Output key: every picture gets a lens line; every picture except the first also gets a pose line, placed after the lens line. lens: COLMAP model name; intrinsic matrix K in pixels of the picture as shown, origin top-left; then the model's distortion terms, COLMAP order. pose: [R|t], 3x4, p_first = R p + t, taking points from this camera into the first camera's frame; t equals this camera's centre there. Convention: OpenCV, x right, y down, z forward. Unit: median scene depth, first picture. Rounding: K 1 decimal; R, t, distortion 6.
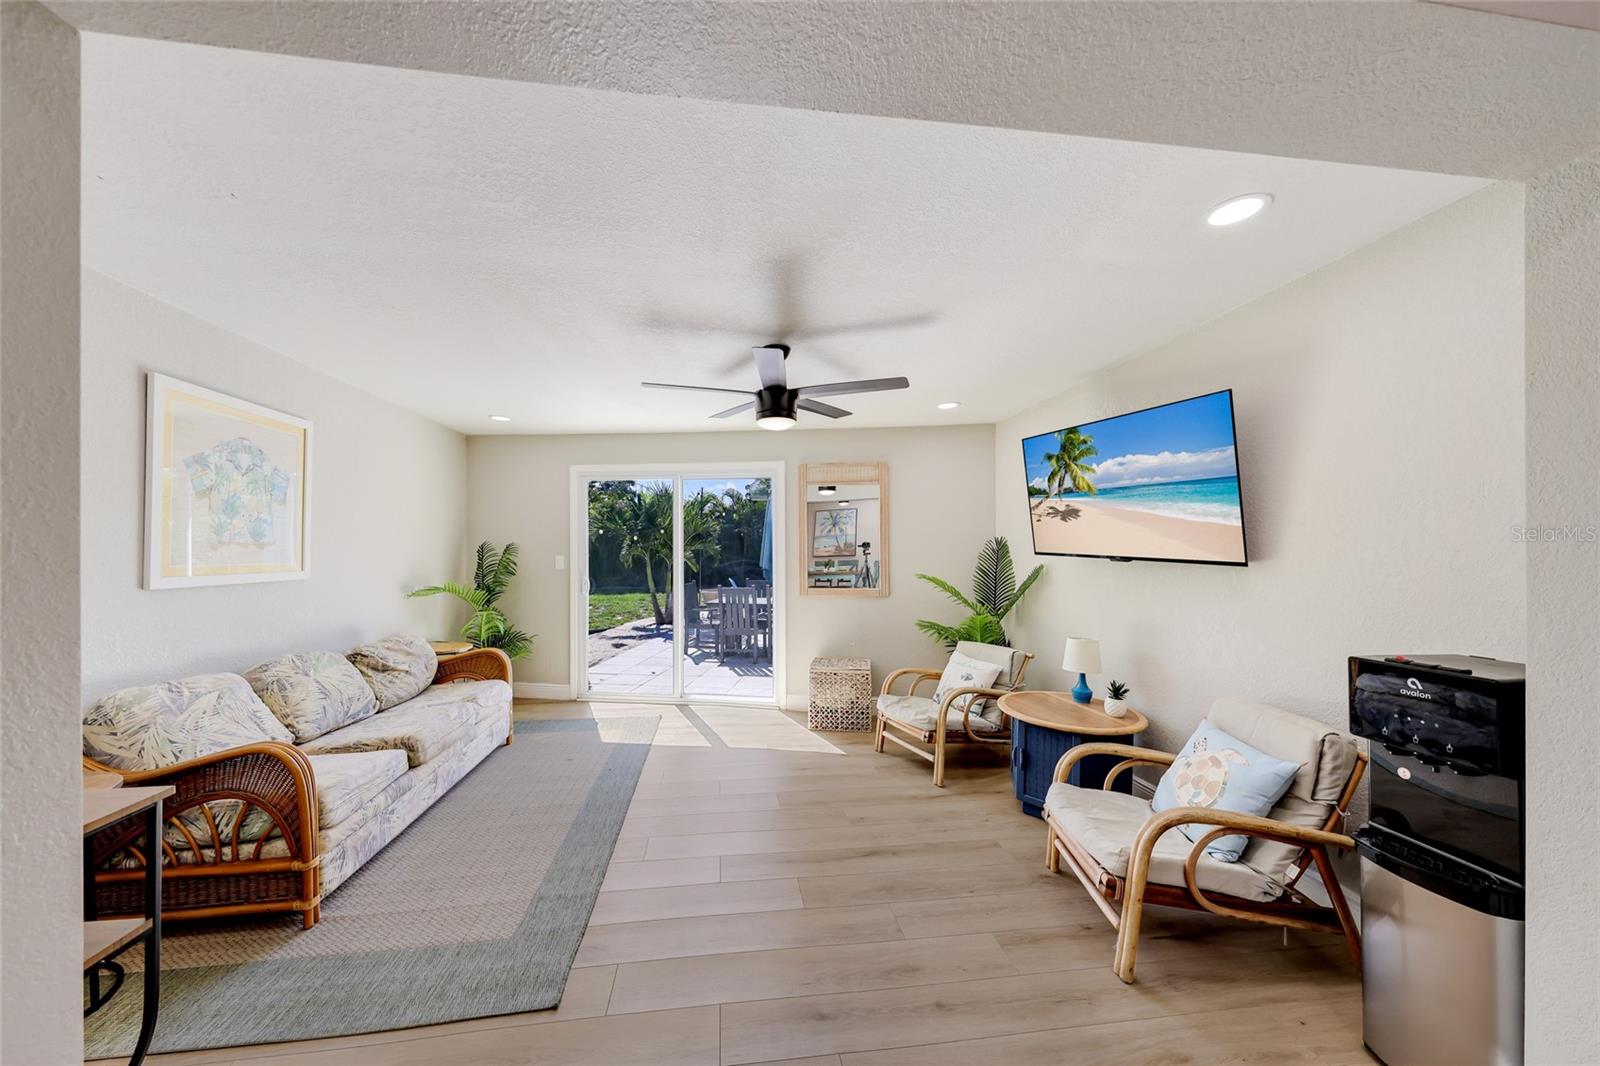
lens RADIAL K [[564.3, 0, 801.8], [0, 564.3, 535.0], [0, 0, 1]] dist [-0.000832, -0.000090]
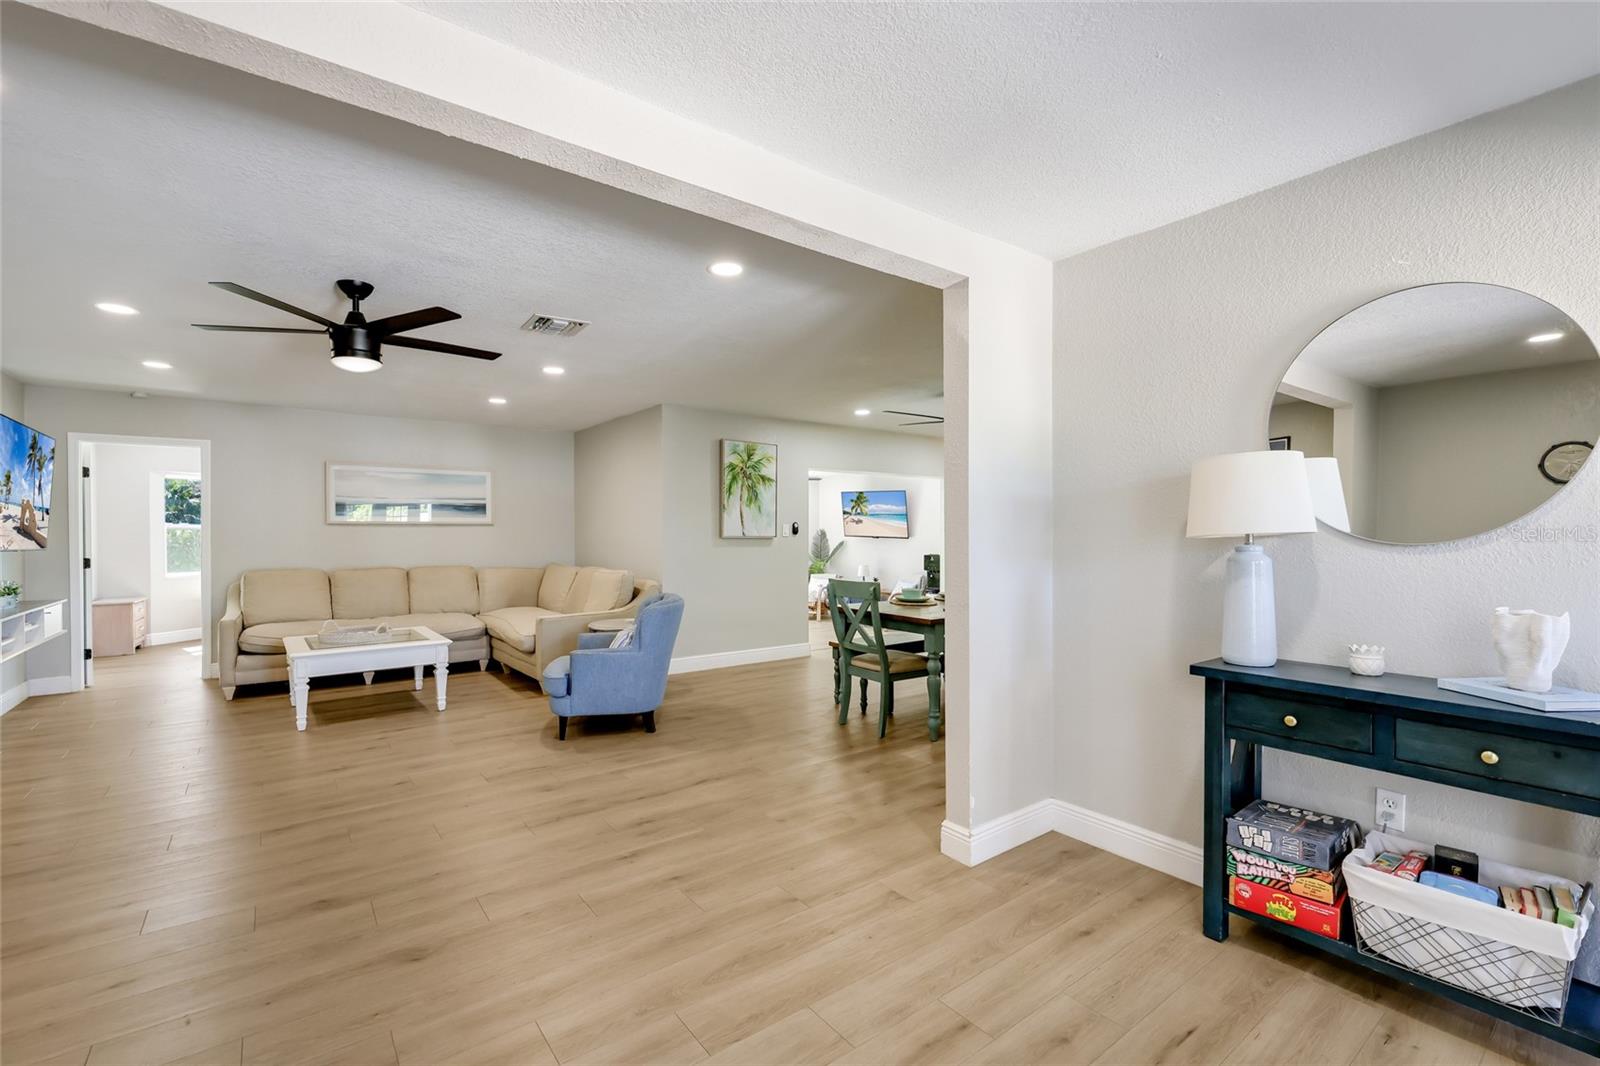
lens RADIAL K [[696.2, 0, 806.4], [0, 696.2, 541.9], [0, 0, 1]] dist [-0.000652, 0.000293]
pose [[0.871995, -0.007156, 0.489463, -1.495522], [-0.006955, 0.999611, 0.027006, -0.029221], [-0.489466, -0.026953, 0.871606, -1.956279]]
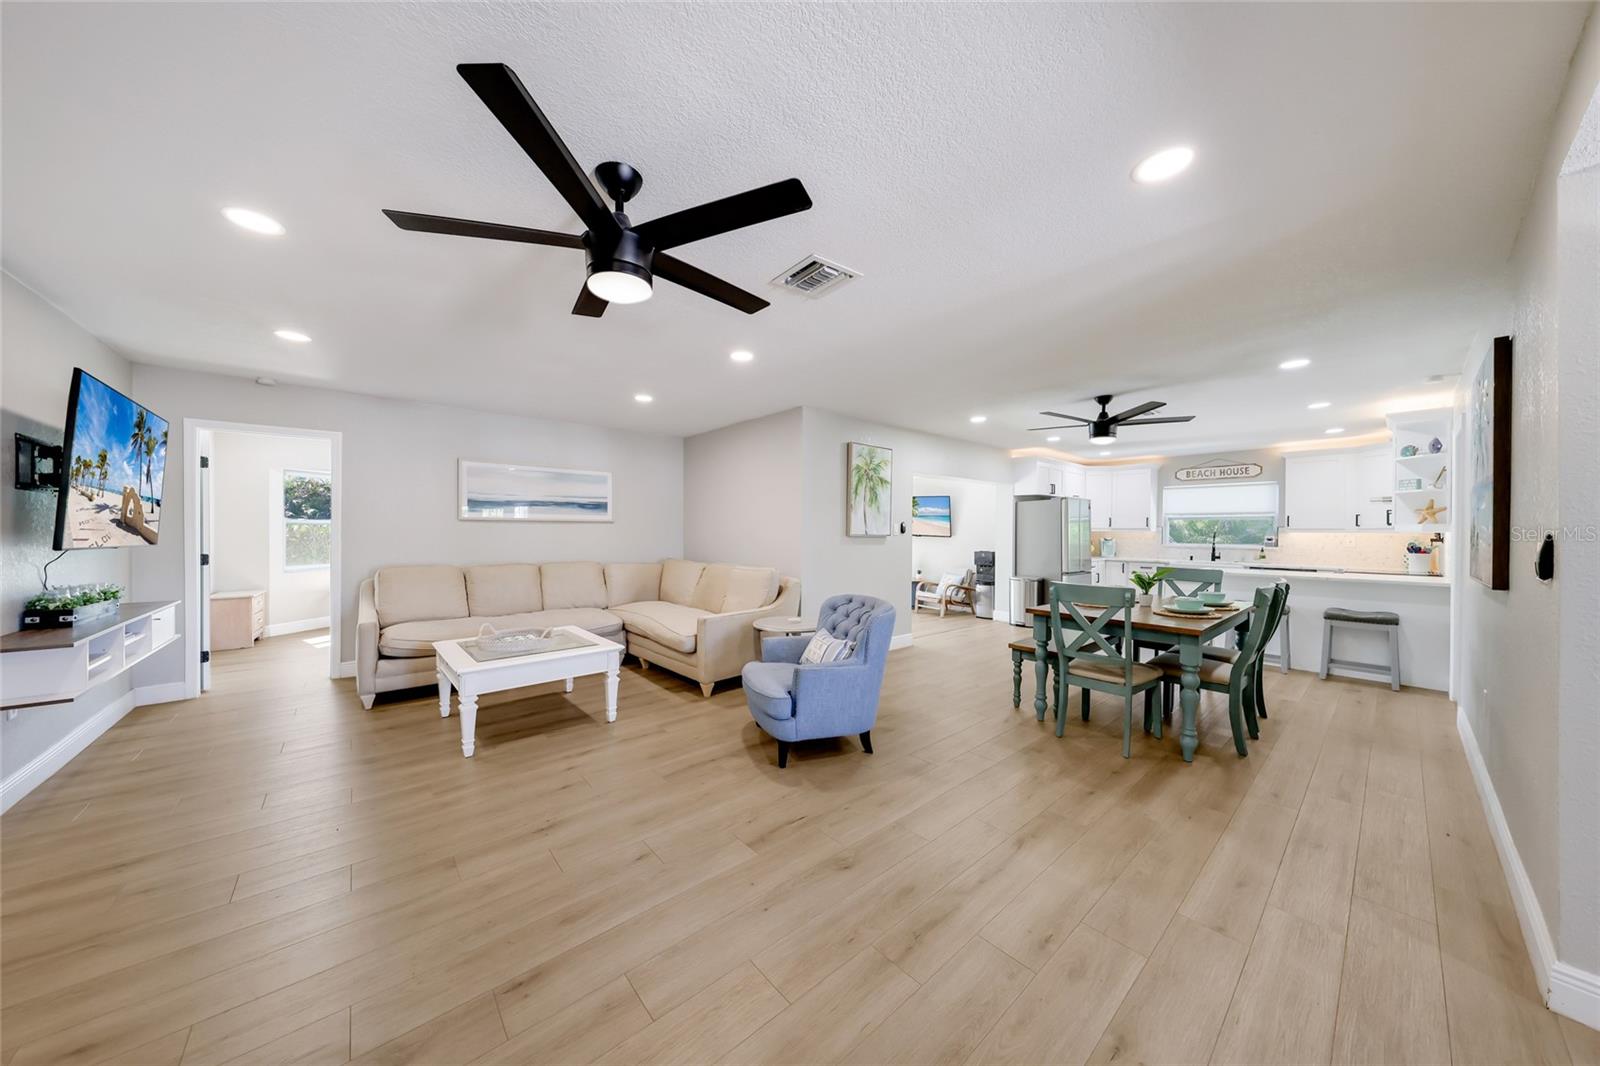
lens RADIAL K [[510.5, 0, 795.1], [0, 510.5, 536.4], [0, 0, 1]] dist [0.002495, -0.000042]
pose [[0.843109, -0.000803, 0.537743, -1.719845], [-0.014484, 0.999602, 0.024203, -0.017935], [-0.537548, -0.028194, 0.842762, -1.222533]]
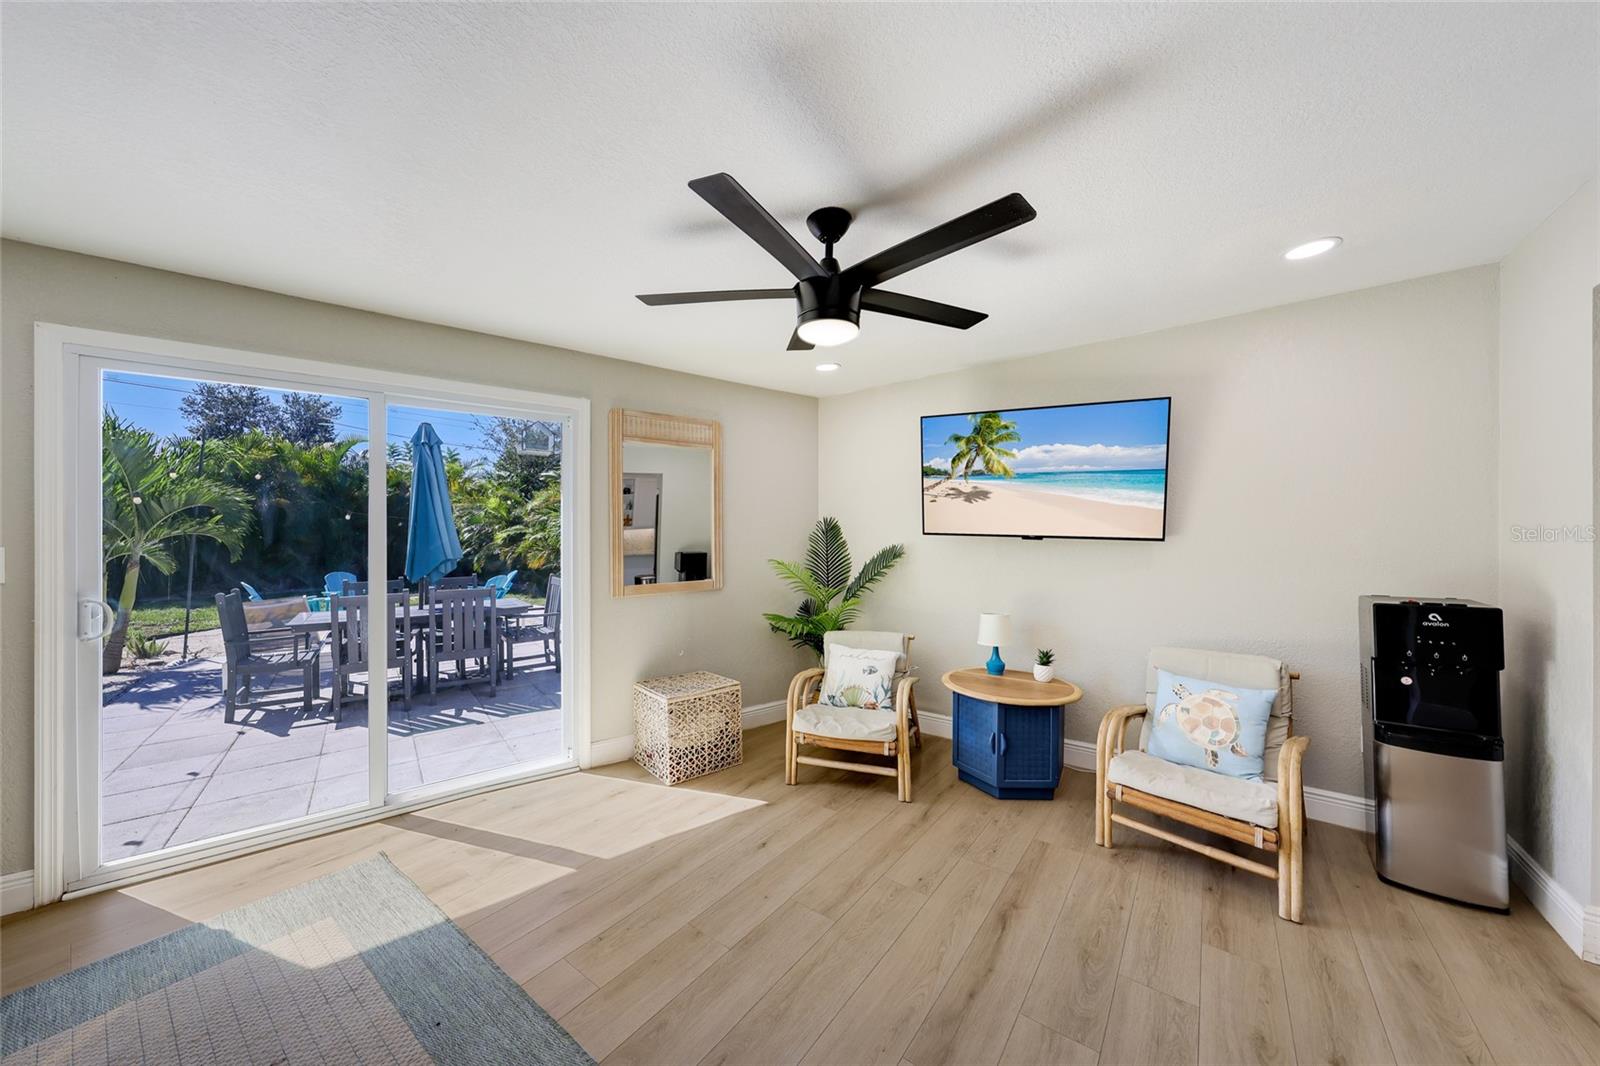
lens RADIAL K [[546.6, 0, 804.6], [0, 546.6, 529.2], [0, 0, 1]] dist [0.000916, 0.000031]
pose [[0.699240, 0.000512, 0.714887, -0.474797], [-0.012154, 0.999864, 0.011171, 0.017638], [-0.714784, -0.016500, 0.699151, 0.533842]]
